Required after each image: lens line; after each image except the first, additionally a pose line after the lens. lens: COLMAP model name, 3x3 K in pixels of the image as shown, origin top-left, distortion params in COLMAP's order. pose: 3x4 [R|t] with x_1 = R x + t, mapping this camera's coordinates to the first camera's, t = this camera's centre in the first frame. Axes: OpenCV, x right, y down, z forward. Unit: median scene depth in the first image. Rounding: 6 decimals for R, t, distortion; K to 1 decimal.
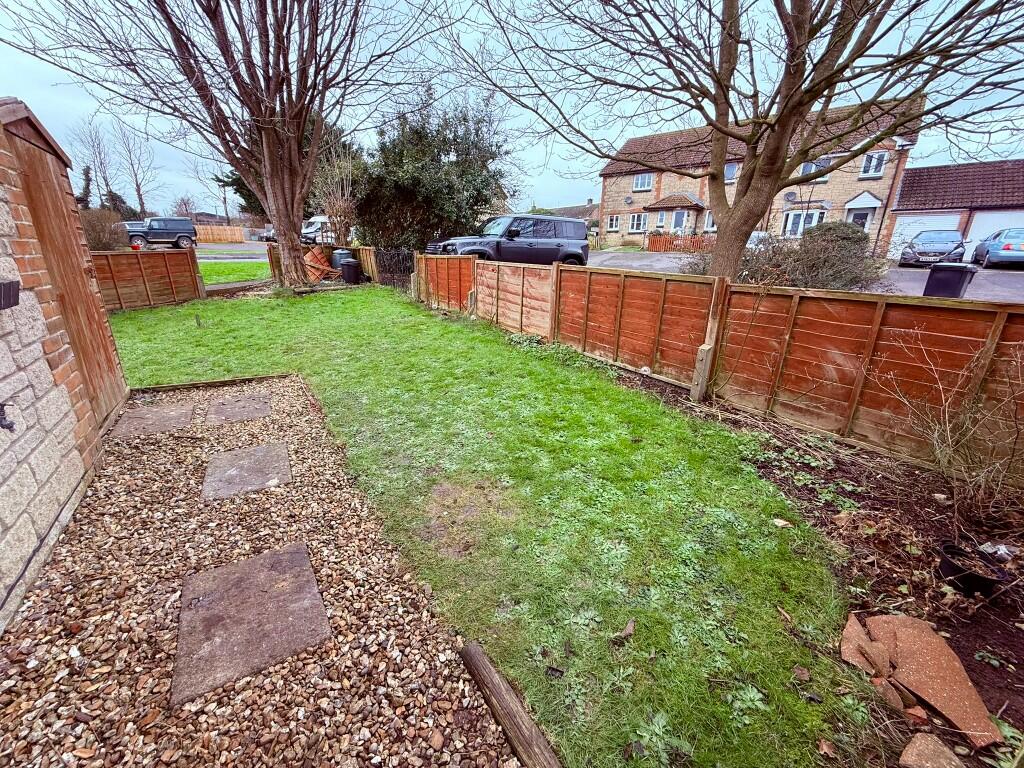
lens RADIAL K [[407.9, 0, 513.2], [0, 407.9, 386.3], [0, 0, 1]] dist [-0.001892, 0.000312]
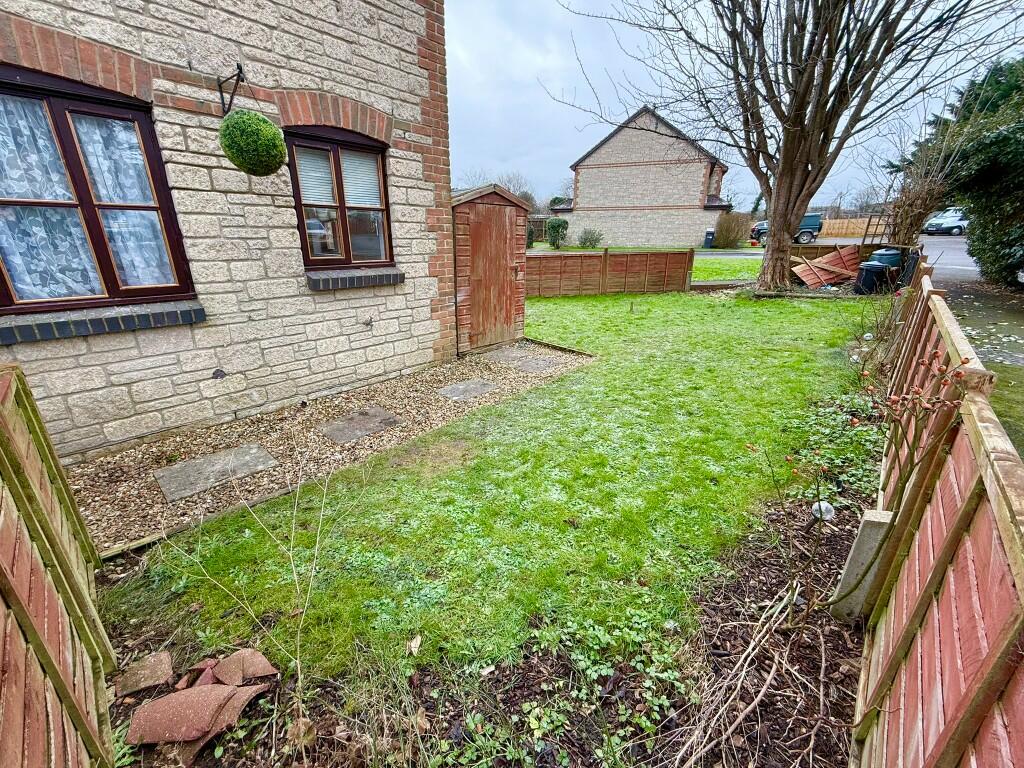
lens RADIAL K [[407.9, 0, 510.8], [0, 407.9, 382.1], [0, 0, 1]] dist [-0.001892, 0.000312]
pose [[0.231742, 0.307868, -0.922775, 0.688055], [-0.299372, 0.925131, 0.233471, -0.199561], [0.925566, 0.222148, 0.306559, 0.448344]]
